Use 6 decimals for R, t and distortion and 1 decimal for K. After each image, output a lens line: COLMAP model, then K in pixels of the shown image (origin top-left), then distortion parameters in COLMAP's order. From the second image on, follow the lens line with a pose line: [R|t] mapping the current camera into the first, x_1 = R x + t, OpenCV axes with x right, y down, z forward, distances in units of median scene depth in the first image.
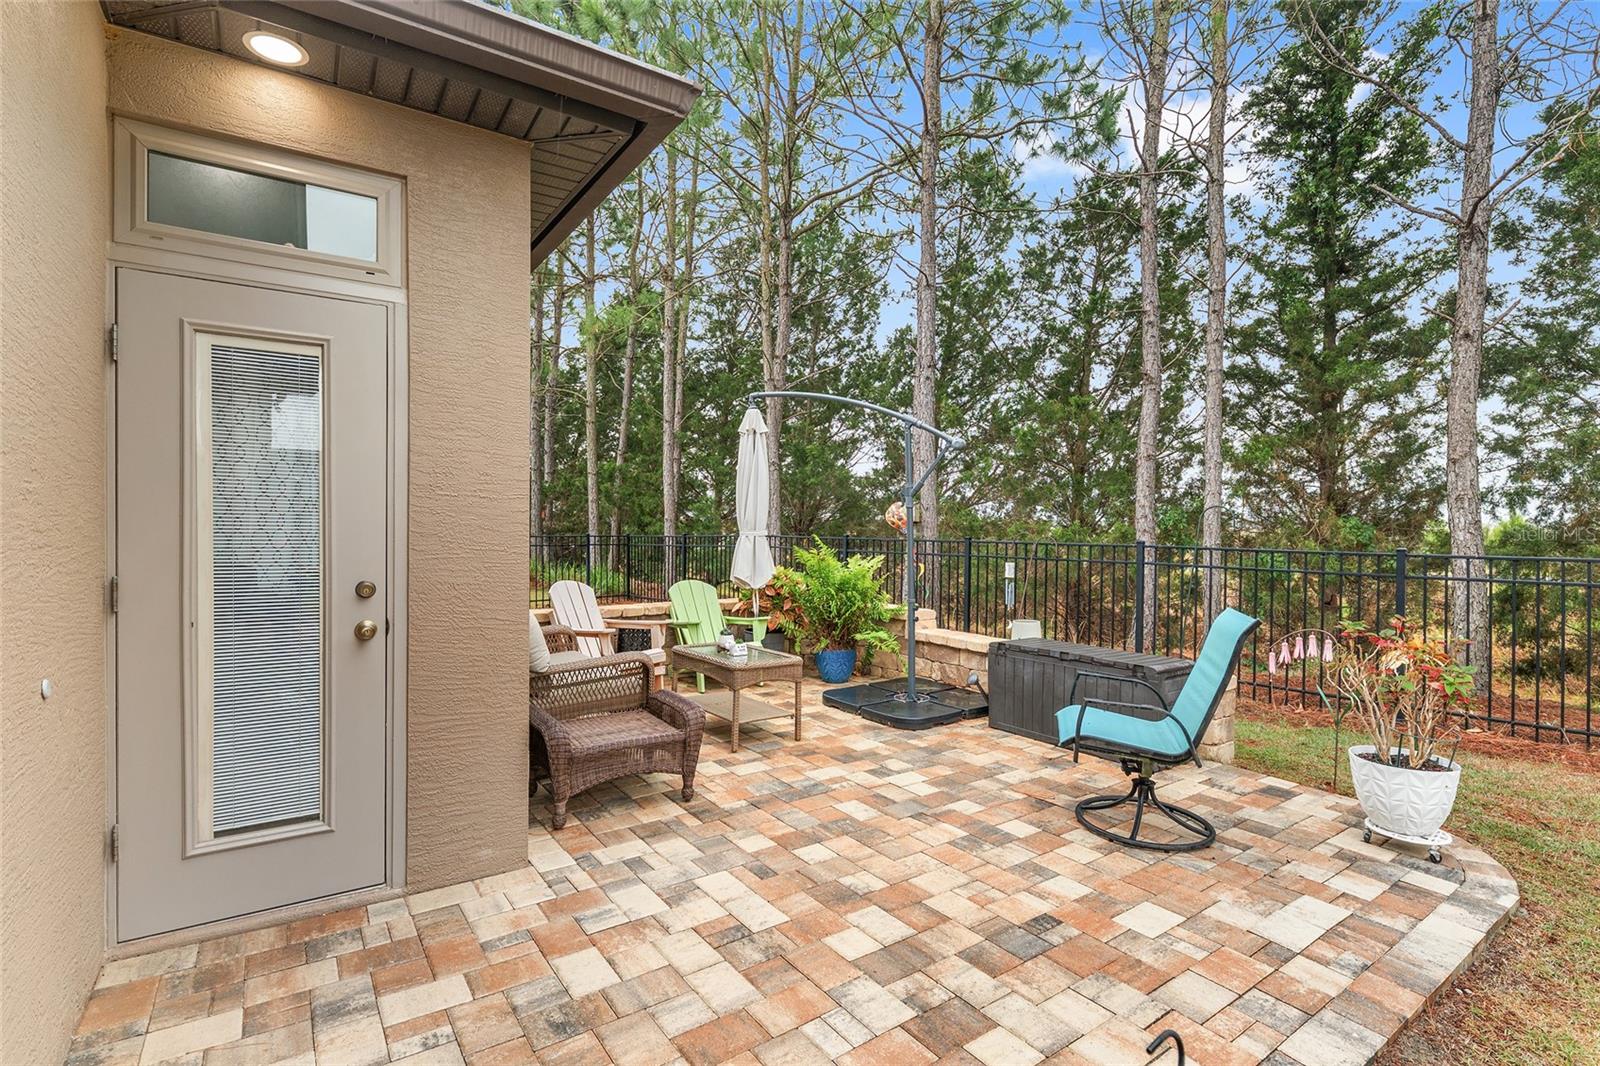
lens RADIAL K [[754.3, 0, 800.0], [0, 754.3, 533.0], [0, 0, 1]] dist [-0.001030, 0.000348]
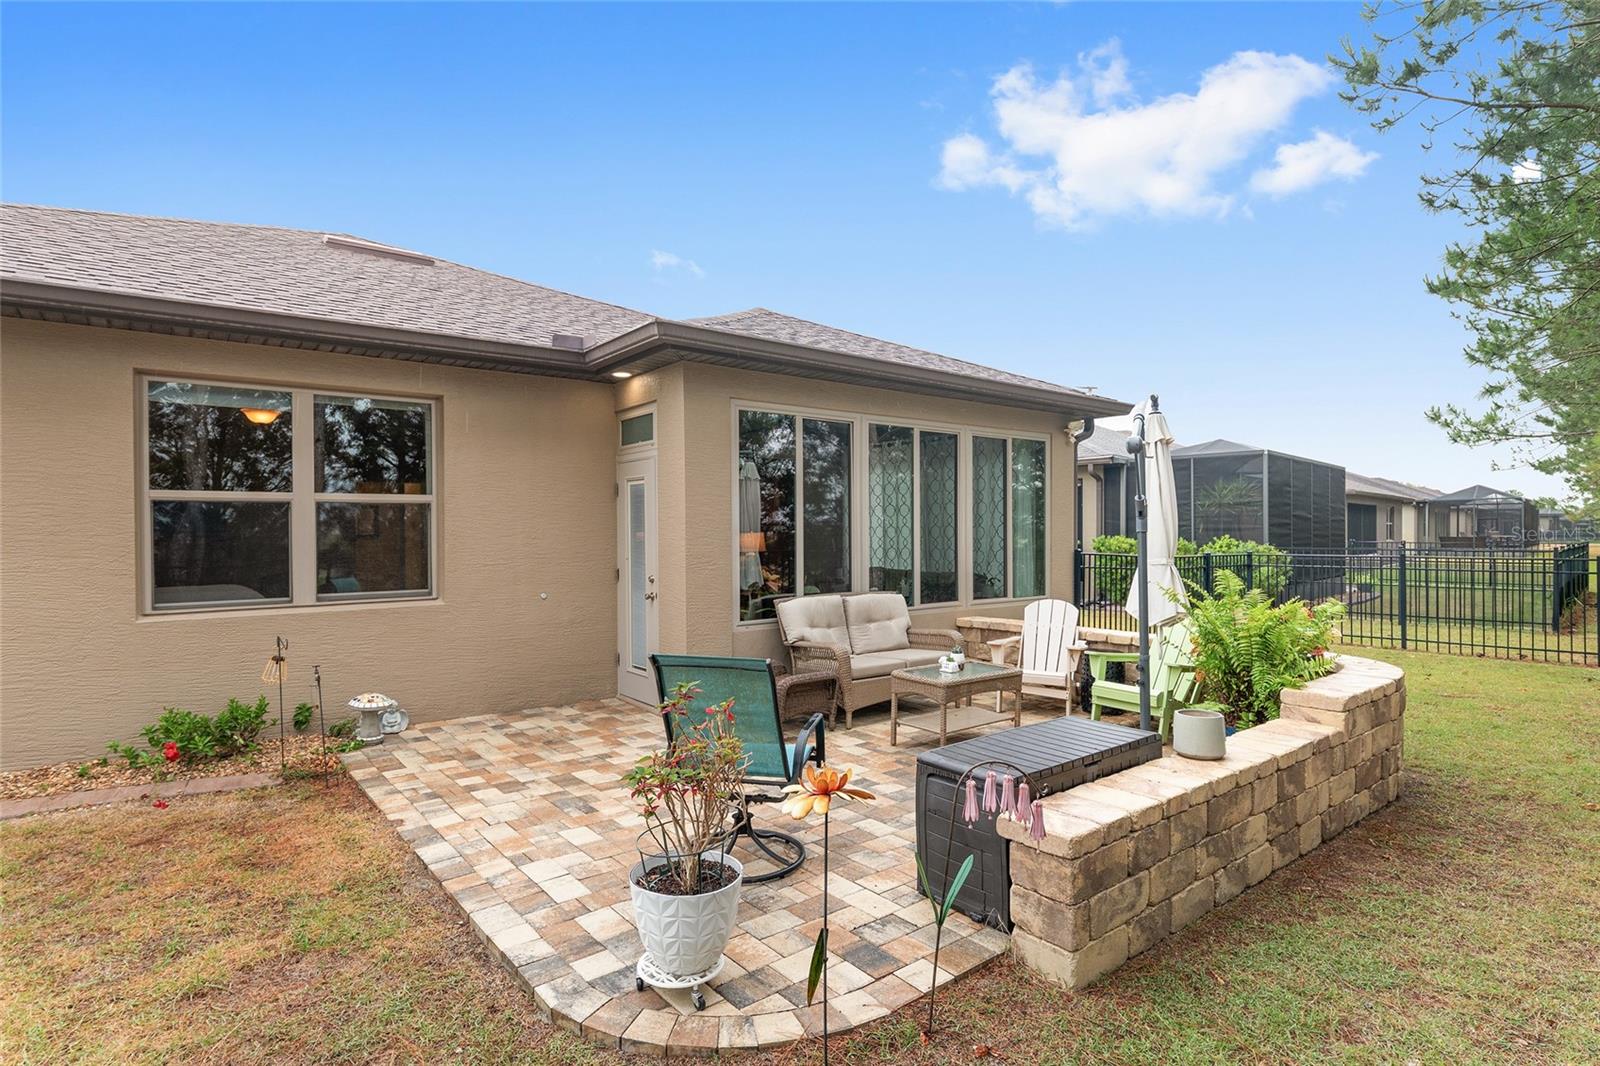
lens RADIAL K [[828.8, 0, 800.0], [0, 828.8, 533.0], [0, 0, 1]] dist [-0.038799, 0.036476]
pose [[0.059422, -0.006207, -0.998214, 1.071196], [-0.008001, 0.999946, -0.006694, -0.029413], [0.998201, 0.008384, 0.059369, 0.687141]]
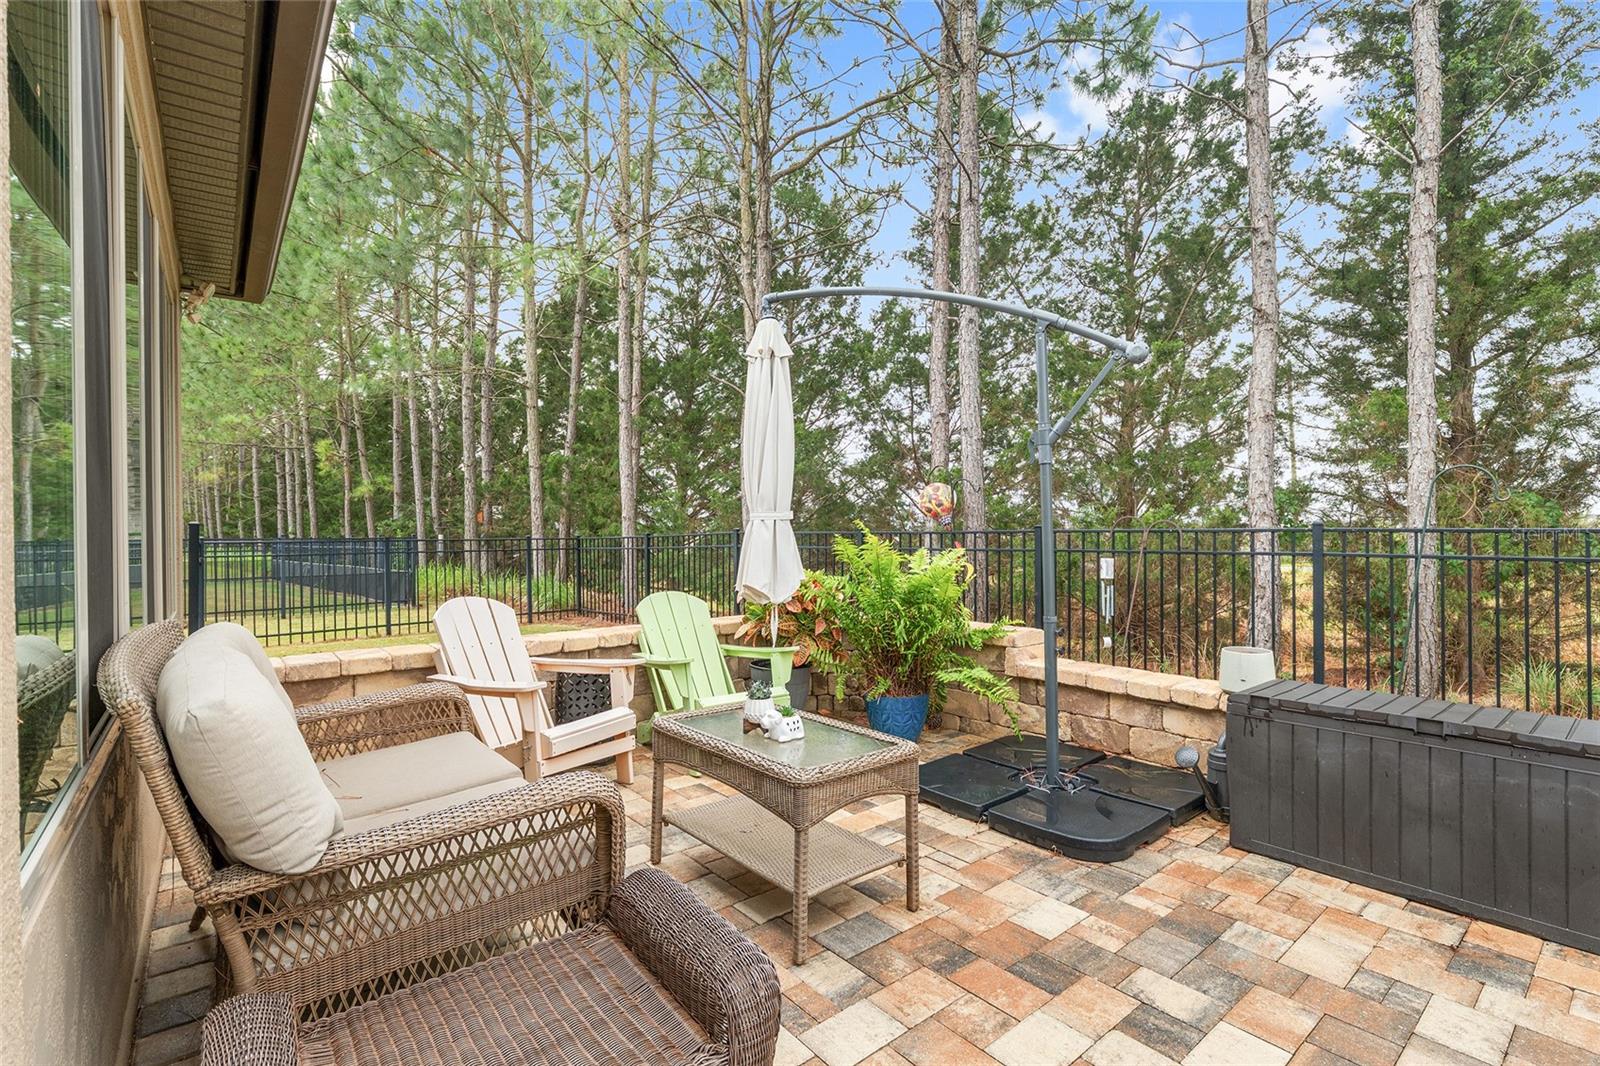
lens RADIAL K [[726.0, 0, 794.3], [0, 726.0, 537.4], [0, 0, 1]] dist [0.002864, 0.000227]
pose [[0.998023, -0.016677, 0.060599, -0.100187], [0.016972, 0.999846, -0.004361, 0.026810], [-0.060517, 0.005381, 0.998153, 0.489713]]
